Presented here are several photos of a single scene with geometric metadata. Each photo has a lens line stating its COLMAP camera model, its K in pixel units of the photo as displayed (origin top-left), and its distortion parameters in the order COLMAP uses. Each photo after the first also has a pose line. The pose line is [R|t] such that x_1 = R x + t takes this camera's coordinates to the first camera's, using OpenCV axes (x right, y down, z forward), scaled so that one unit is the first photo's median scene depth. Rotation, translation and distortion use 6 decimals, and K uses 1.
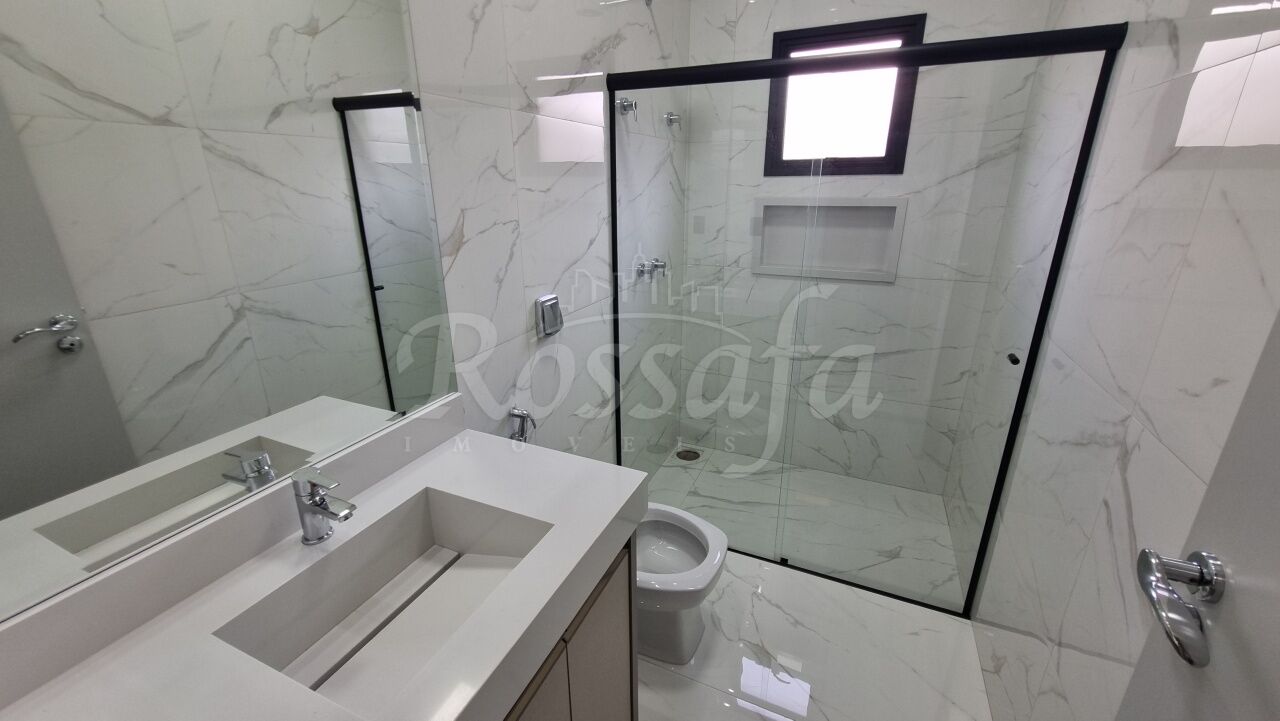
lens RADIAL K [[503.9, 0, 650.2], [0, 503.9, 354.0], [0, 0, 1]] dist [0.011060, -0.003089]
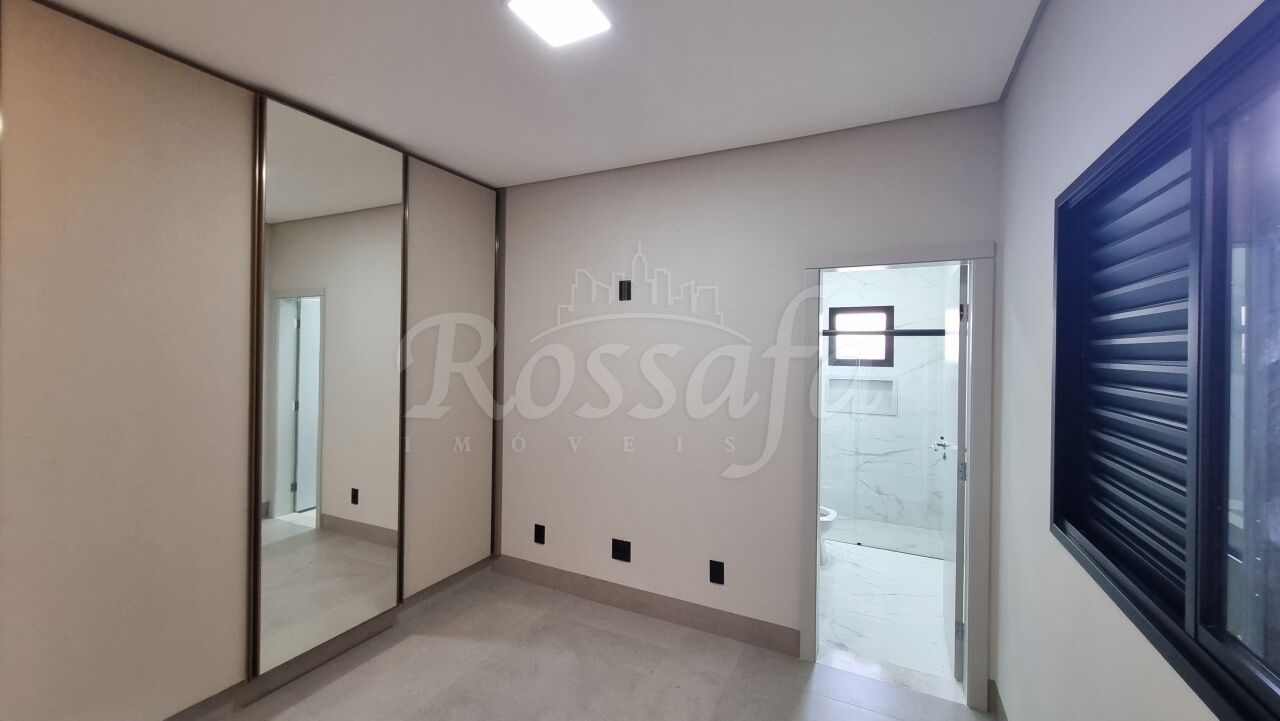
lens RADIAL K [[503.9, 0, 633.7], [0, 503.9, 348.3], [0, 0, 1]] dist [0.011060, -0.003089]
pose [[0.997757, 0.015697, -0.065070, -0.502960], [-0.035503, 0.948210, -0.315653, 0.311866], [0.056745, 0.317255, 0.946641, -1.199683]]
